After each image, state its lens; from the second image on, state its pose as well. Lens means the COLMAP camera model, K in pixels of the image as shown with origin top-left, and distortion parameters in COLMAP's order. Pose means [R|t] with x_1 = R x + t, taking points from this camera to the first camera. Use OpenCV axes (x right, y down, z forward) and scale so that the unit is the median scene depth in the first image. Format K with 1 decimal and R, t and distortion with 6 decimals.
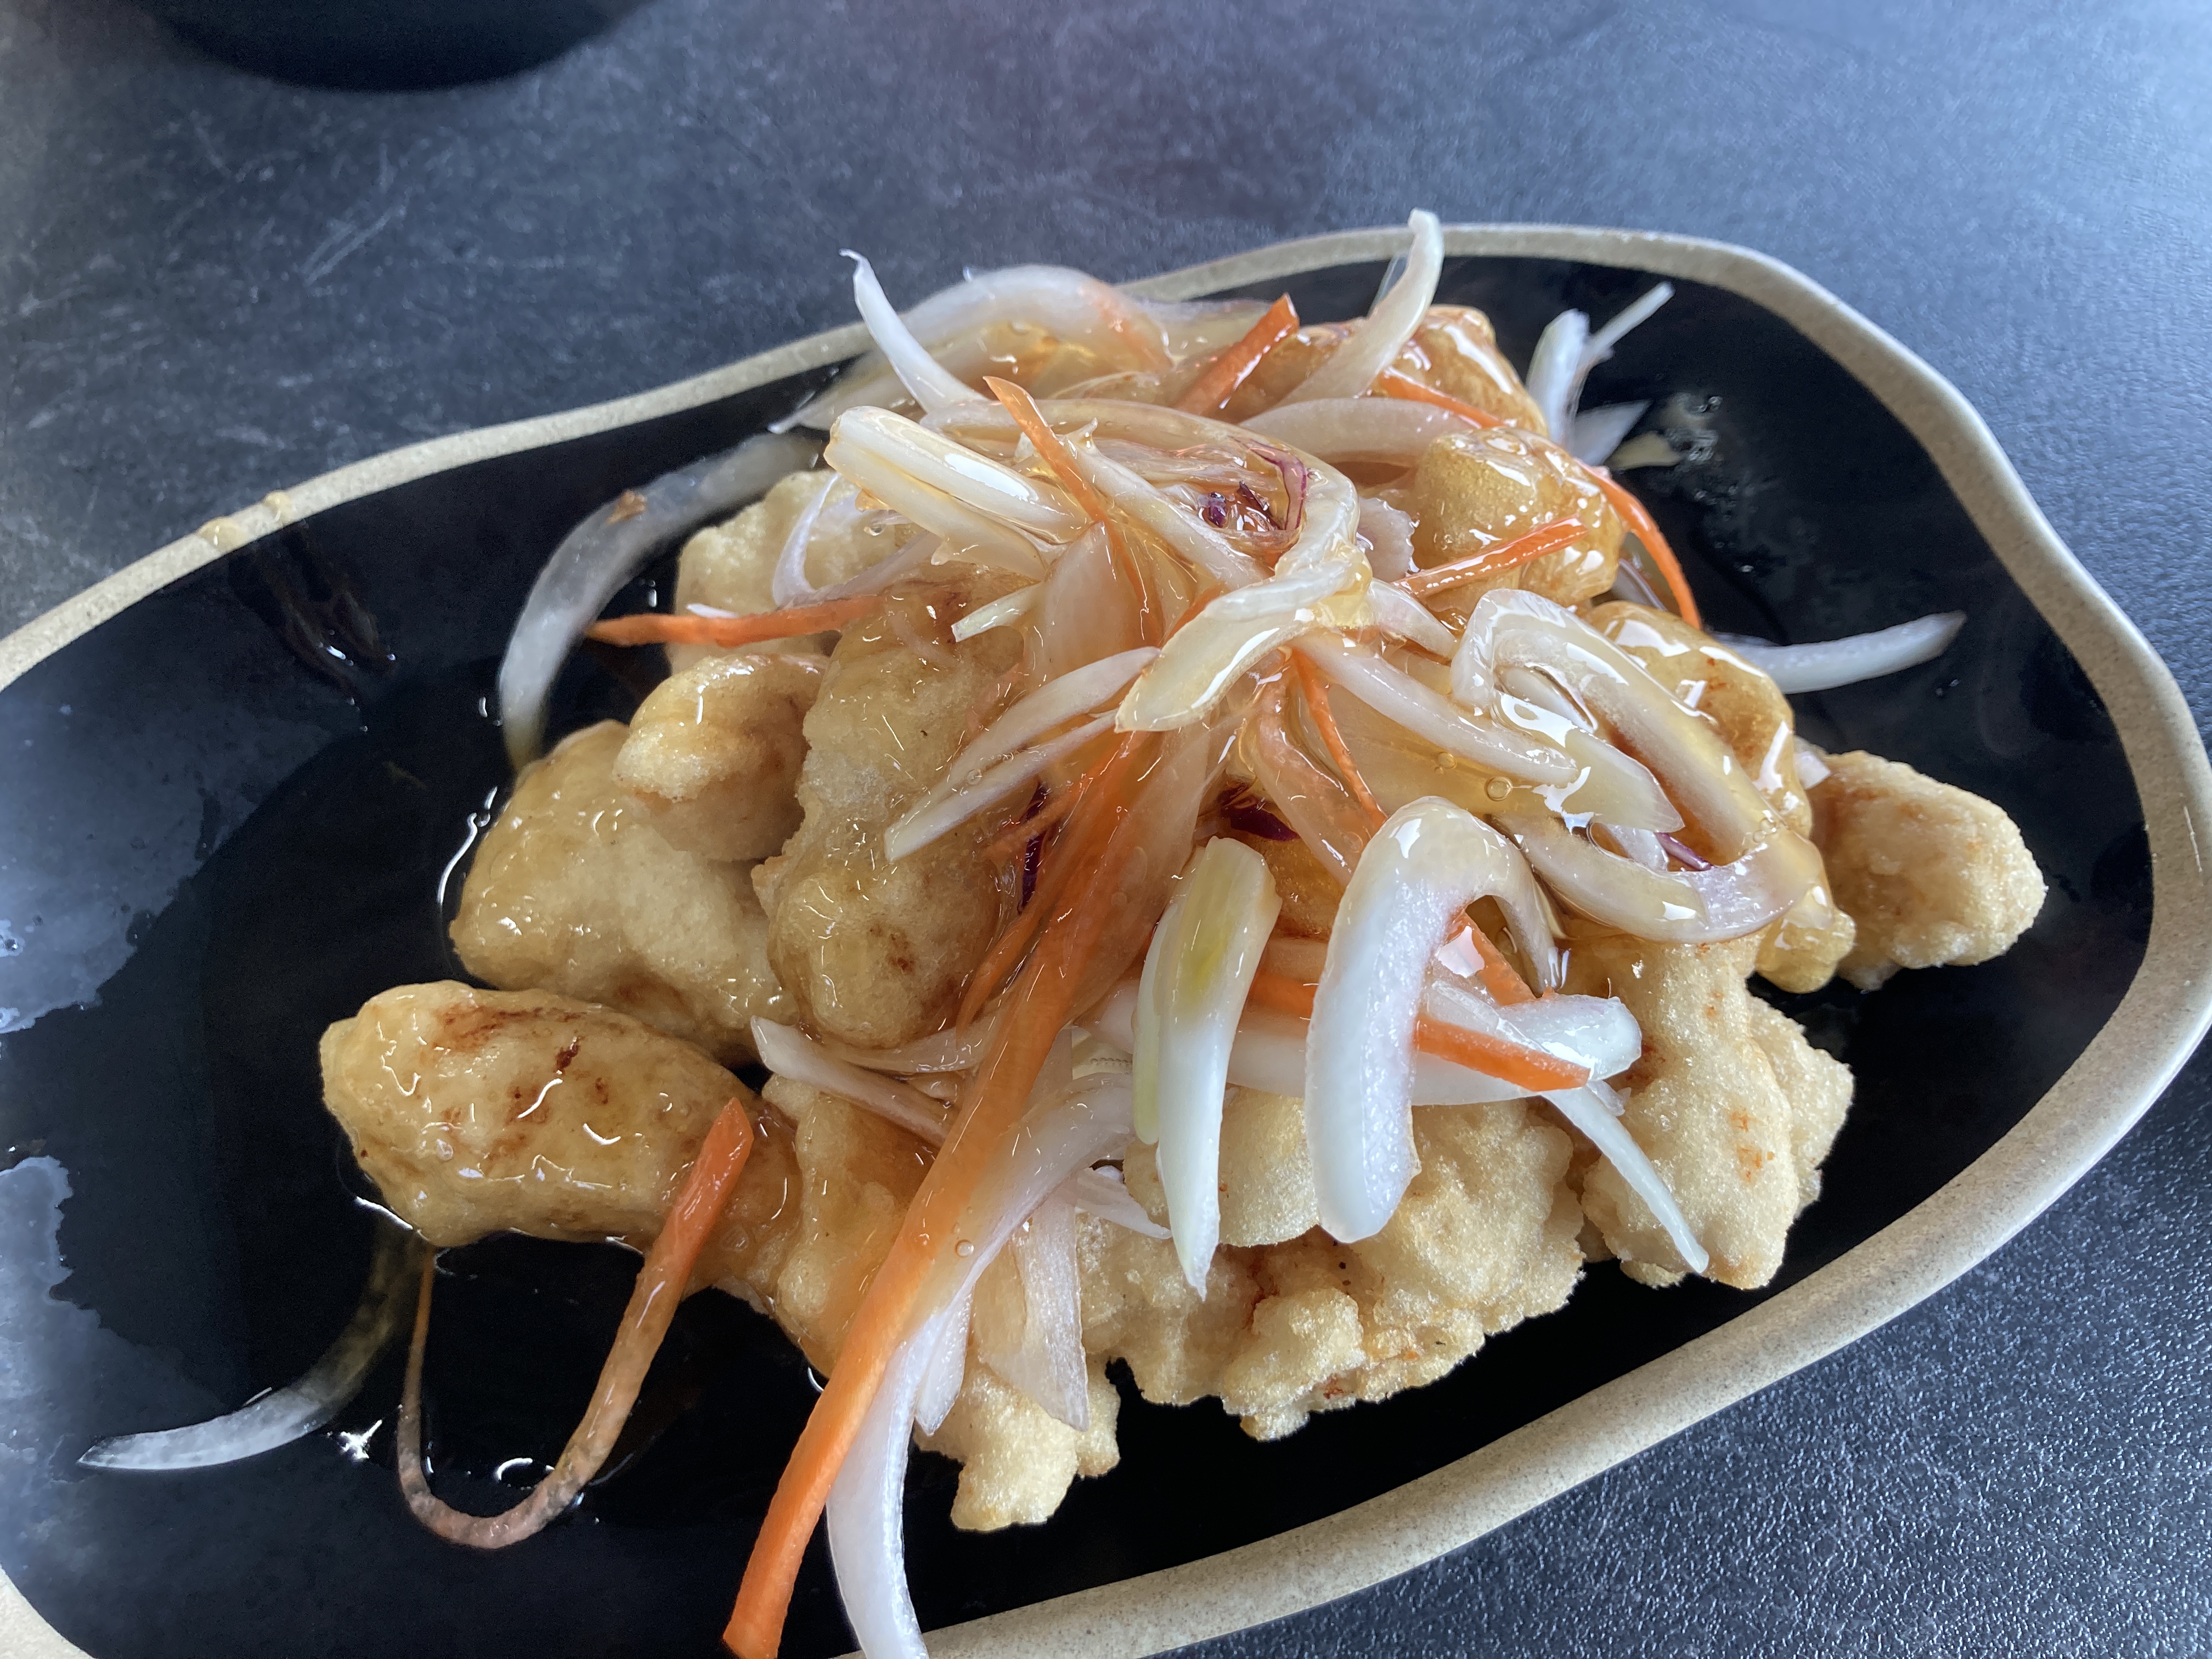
lens RADIAL K [[1871.2, 0, 1101.1], [0, 1871.2, 835.6], [0, 0, 1]] dist [0.012770, -0.001953]
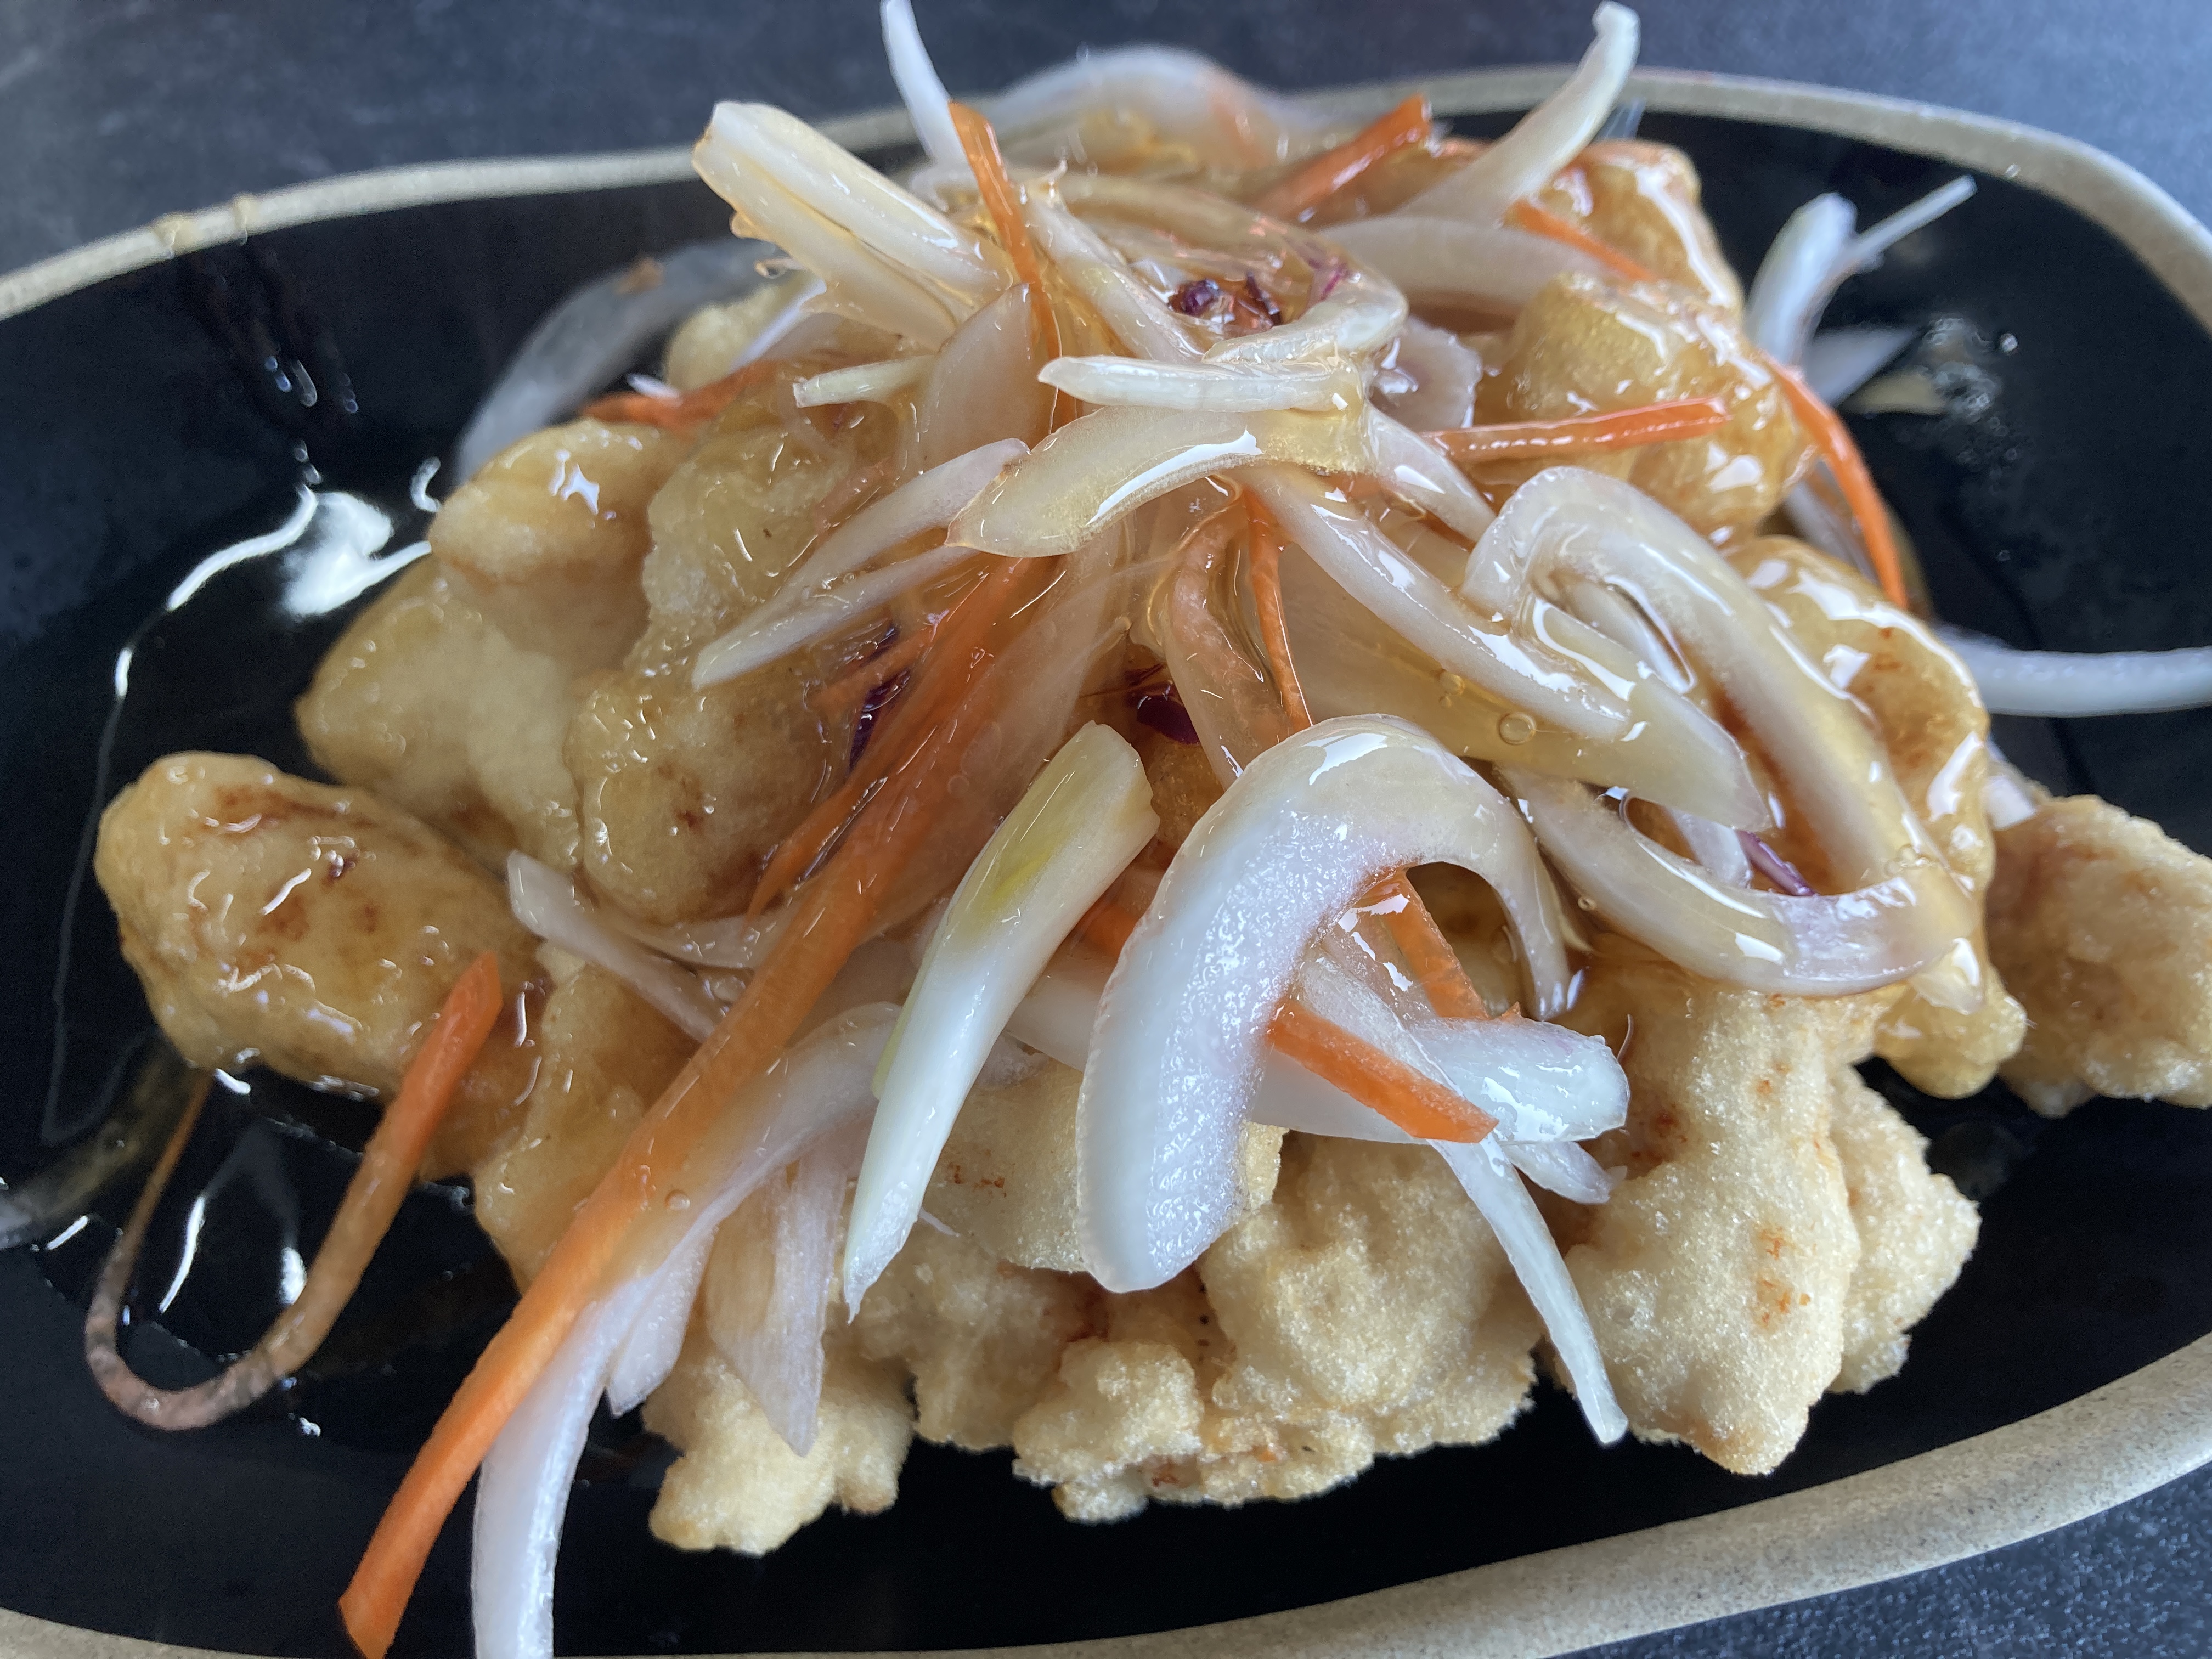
lens RADIAL K [[1871.2, 0, 1101.1], [0, 1871.2, 835.6], [0, 0, 1]] dist [0.012770, -0.001953]
pose [[0.970624, 0.176139, -0.163903, 0.175901], [-0.174884, 0.984339, 0.022174, 0.026558], [0.165242, 0.007141, 0.986227, 0.239341]]
